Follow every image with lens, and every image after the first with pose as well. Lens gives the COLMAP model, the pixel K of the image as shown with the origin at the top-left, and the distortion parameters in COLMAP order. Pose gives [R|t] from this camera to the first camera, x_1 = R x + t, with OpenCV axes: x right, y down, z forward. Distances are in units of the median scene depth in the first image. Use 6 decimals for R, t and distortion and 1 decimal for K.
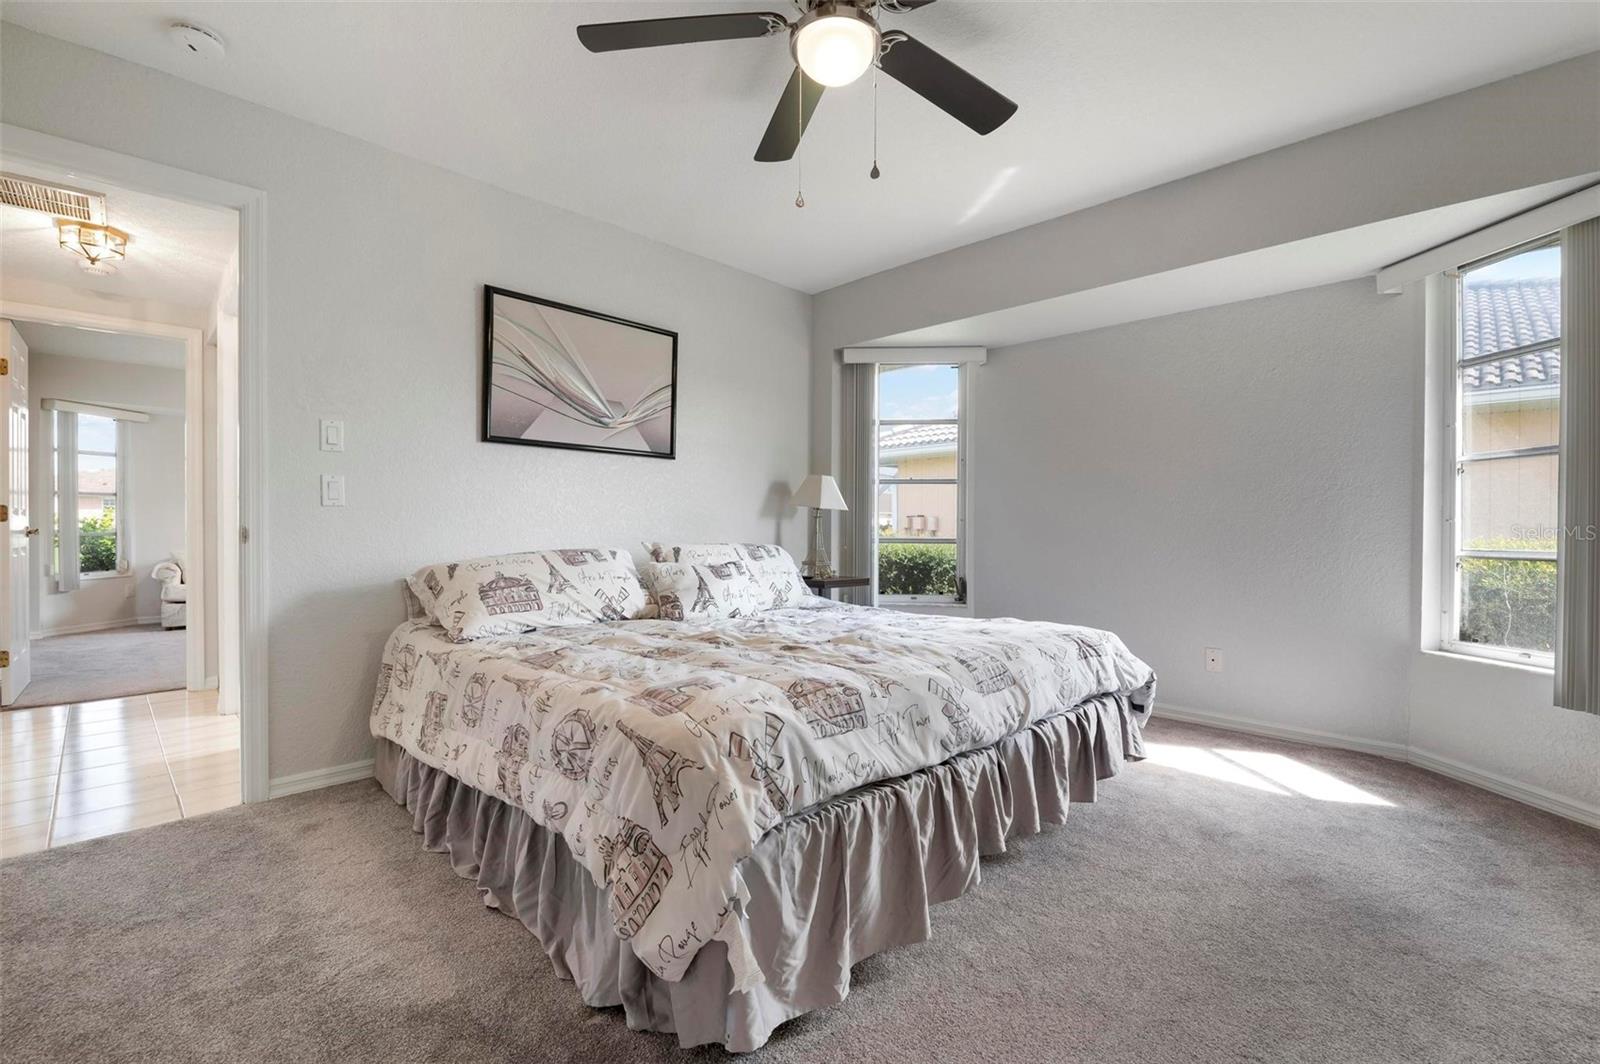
lens RADIAL K [[711.4, 0, 800.0], [0, 711.4, 532.0], [0, 0, 1]] dist [-0.004194, -0.000895]
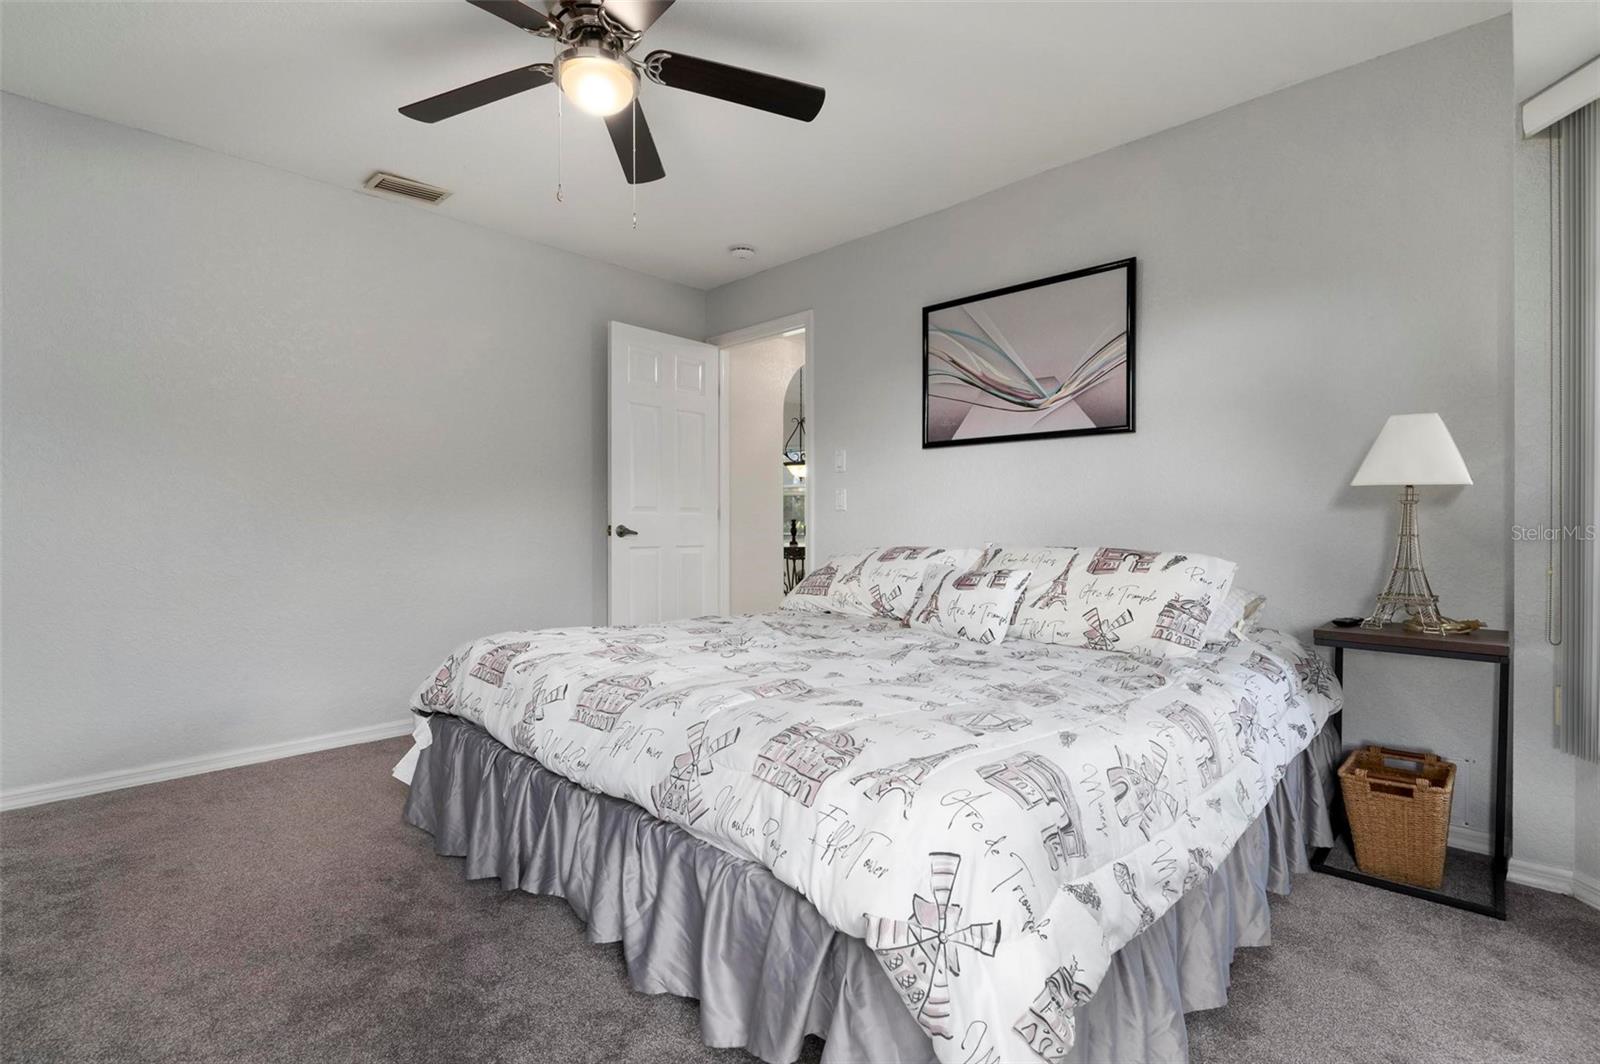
lens RADIAL K [[748.7, 0, 806.7], [0, 748.7, 534.9], [0, 0, 1]] dist [0.000063, -0.000029]
pose [[-0.000167, 0.006592, -0.999978, 0.684690], [-0.006670, 0.999956, 0.006593, 0.001710], [0.999978, 0.006670, -0.000123, 0.764367]]
